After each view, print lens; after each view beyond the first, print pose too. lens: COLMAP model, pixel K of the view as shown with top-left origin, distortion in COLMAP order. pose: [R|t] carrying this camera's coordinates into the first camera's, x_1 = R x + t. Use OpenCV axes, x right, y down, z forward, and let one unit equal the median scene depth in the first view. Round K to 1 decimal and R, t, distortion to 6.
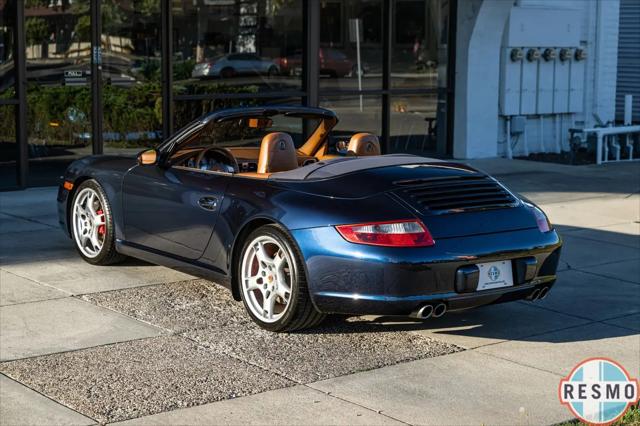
lens RADIAL K [[1330.6, 0, 321.6], [0, 1330.6, 214.4], [0, 0, 1]] dist [0.057714, 0.000000]
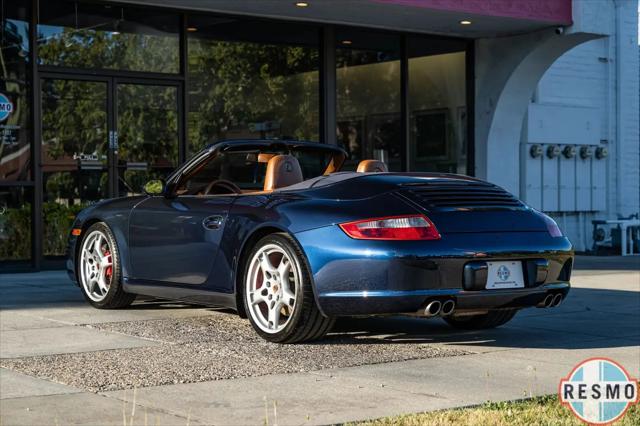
lens RADIAL K [[1339.8, 0, 320.1], [0, 1339.8, 212.4], [0, 0, 1]] dist [0.065964, 0.000000]
pose [[0.999566, -0.016741, -0.024219, 0.017959], [0.013474, 0.991518, -0.129266, 0.112775], [0.026178, 0.128884, 0.991314, 0.018076]]
